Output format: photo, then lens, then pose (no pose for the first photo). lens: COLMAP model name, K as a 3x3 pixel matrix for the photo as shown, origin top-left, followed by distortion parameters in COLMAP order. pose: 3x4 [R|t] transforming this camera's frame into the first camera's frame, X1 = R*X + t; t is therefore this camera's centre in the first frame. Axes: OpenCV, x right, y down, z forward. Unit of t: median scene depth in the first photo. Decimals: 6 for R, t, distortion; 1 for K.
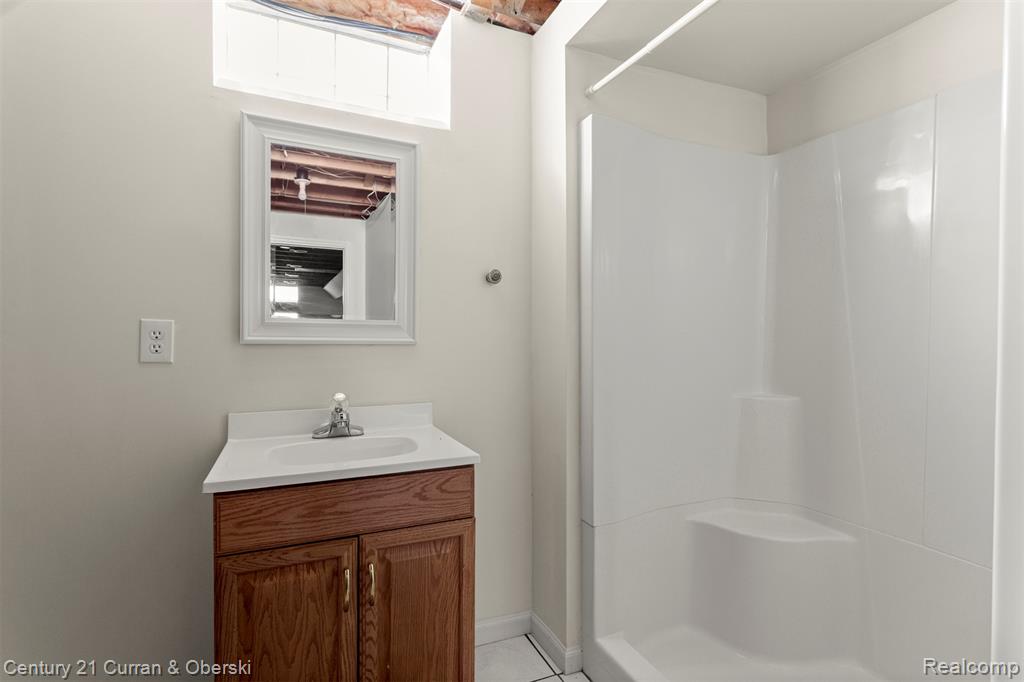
lens RADIAL K [[495.8, 0, 510.3], [0, 495.8, 350.1], [0, 0, 1]] dist [-0.003020, -0.000069]
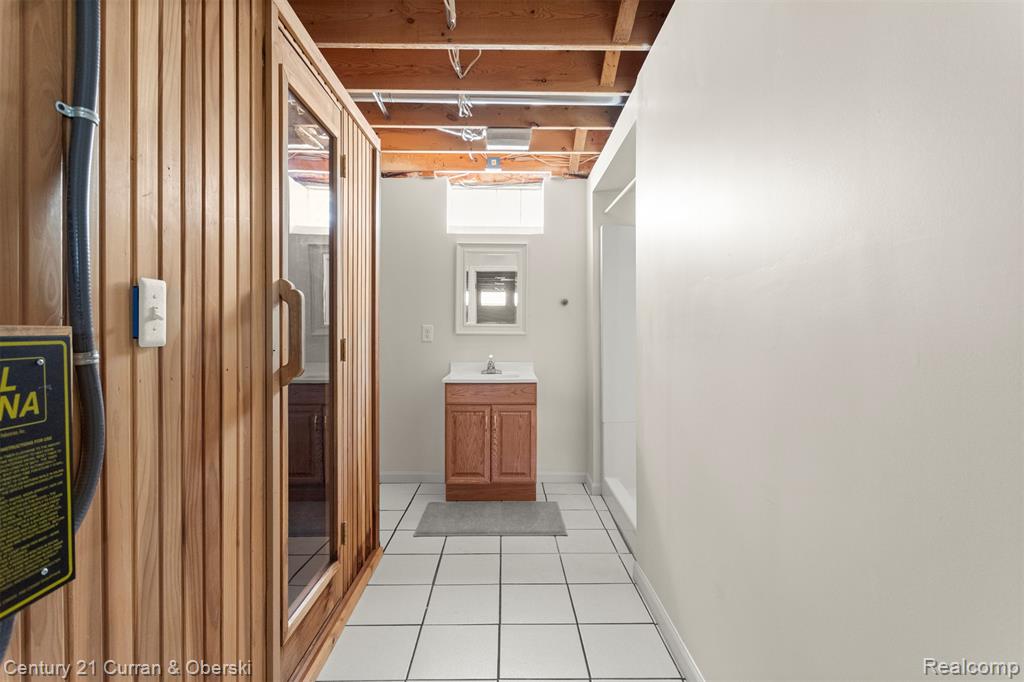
lens RADIAL K [[482.5, 0, 512.7], [0, 482.5, 341.7], [0, 0, 1]] dist [0.001371, 0.000556]
pose [[0.919397, 0.006457, -0.393279, 0.793160], [-0.008356, 0.999960, -0.003119, 0.034069], [0.393243, 0.006154, 0.919414, -1.309370]]
